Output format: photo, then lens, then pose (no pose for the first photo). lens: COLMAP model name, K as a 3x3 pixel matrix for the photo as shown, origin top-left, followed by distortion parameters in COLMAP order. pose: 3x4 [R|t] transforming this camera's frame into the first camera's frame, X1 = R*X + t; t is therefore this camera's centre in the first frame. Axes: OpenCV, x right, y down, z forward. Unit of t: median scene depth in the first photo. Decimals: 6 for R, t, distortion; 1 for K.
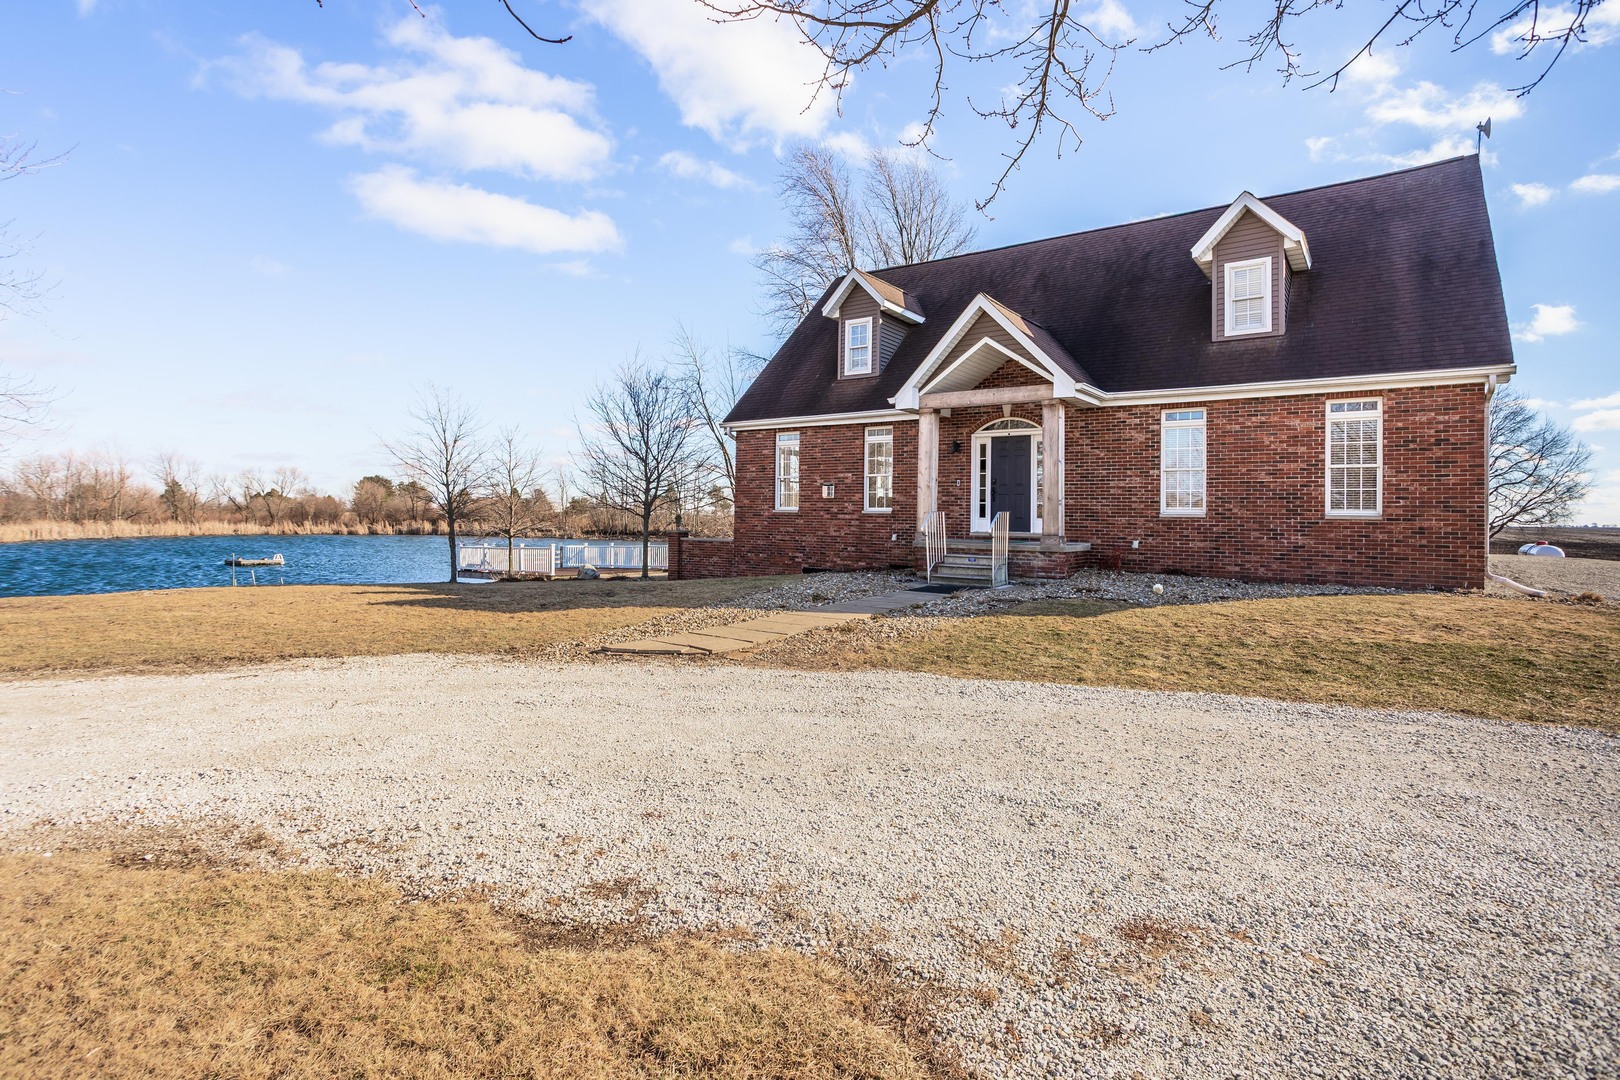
lens RADIAL K [[775.2, 0, 810.0], [0, 775.2, 540.0], [0, 0, 1]] dist [-0.055447, 0.033034]
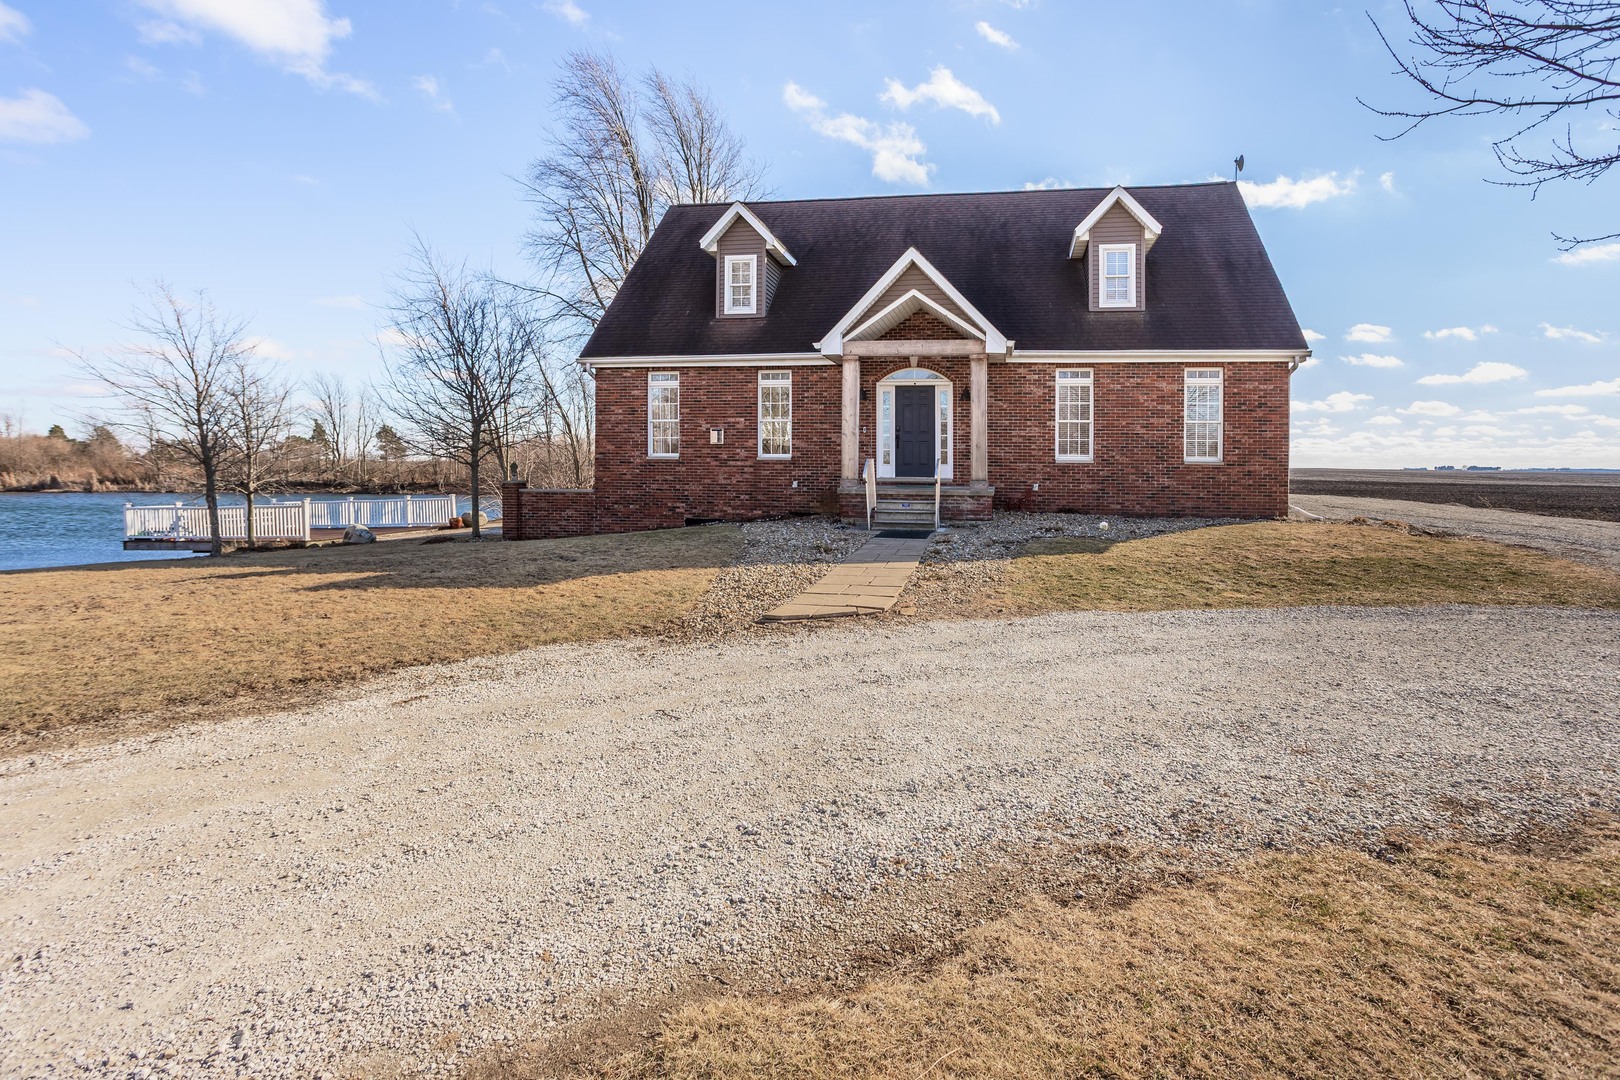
lens RADIAL K [[792.5, 0, 818.2], [0, 792.5, 523.2], [0, 0, 1]] dist [-0.056165, 0.036077]
pose [[0.898901, -0.038333, 0.436472, -0.335427], [0.016951, 0.998462, 0.052780, -0.007528], [-0.437824, -0.040045, 0.898168, 0.087171]]
